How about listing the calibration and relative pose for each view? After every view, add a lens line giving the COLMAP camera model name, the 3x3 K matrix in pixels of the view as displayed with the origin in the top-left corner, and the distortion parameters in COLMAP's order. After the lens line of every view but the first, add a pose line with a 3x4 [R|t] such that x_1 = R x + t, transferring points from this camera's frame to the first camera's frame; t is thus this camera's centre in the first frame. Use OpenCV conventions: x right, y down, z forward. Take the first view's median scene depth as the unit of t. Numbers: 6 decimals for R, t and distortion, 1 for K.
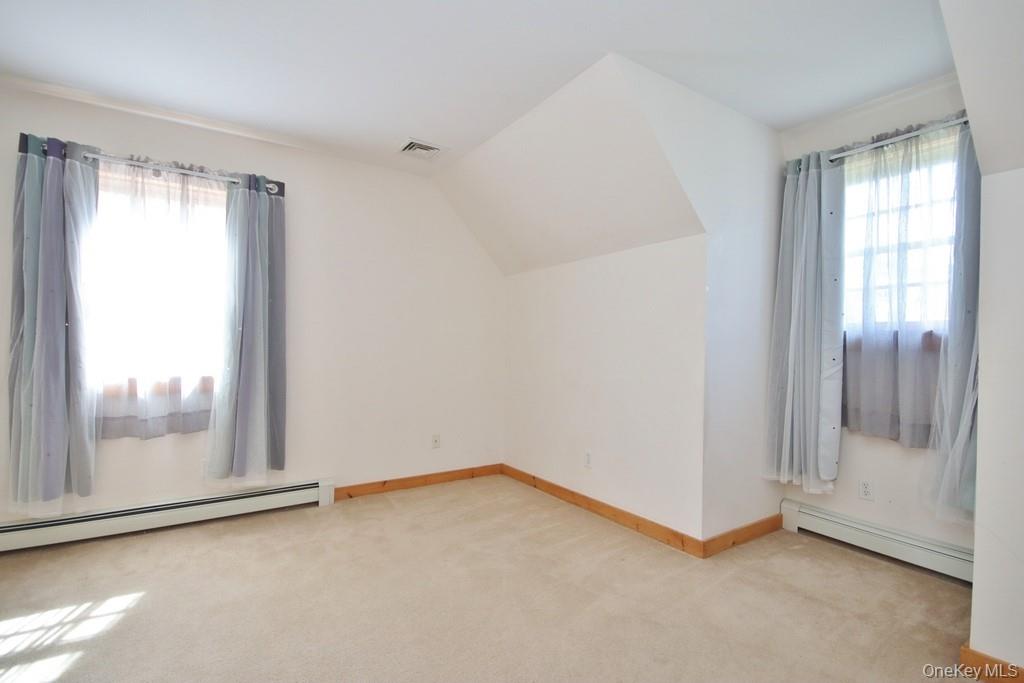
lens RADIAL K [[468.9, 0, 512.8], [0, 468.9, 338.5], [0, 0, 1]] dist [-0.012968, -0.001439]
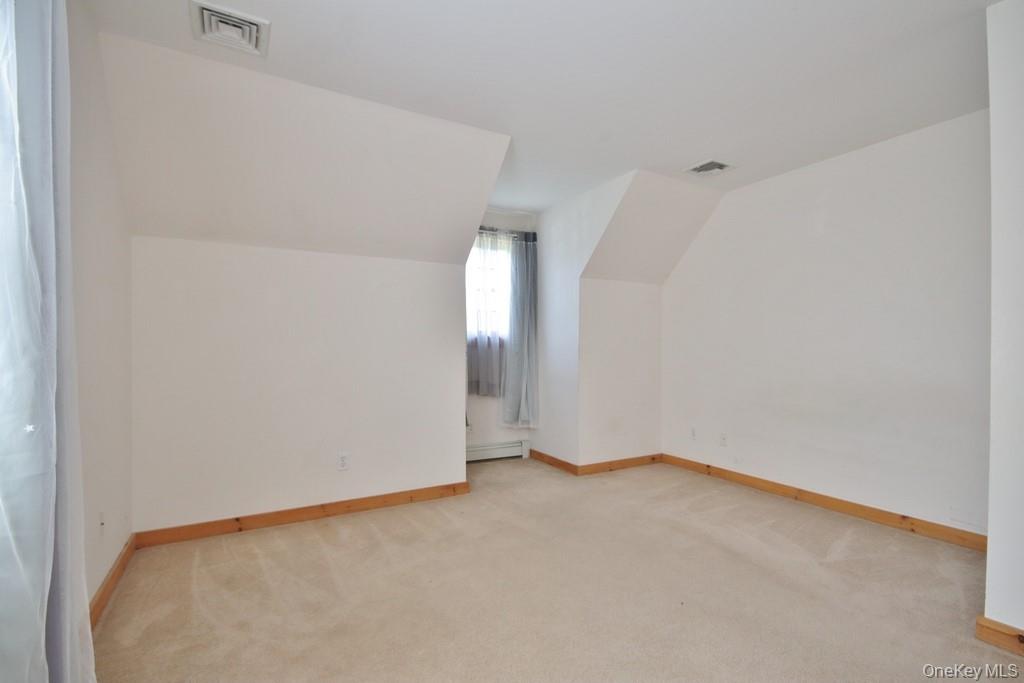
lens RADIAL K [[468.9, 0, 513.0], [0, 468.9, 352.3], [0, 0, 1]] dist [-0.012968, -0.001439]
pose [[0.082524, -0.030770, 0.996114, -0.961278], [-0.017689, 0.999321, 0.032335, -0.015219], [-0.996432, -0.020289, 0.081924, 0.704359]]
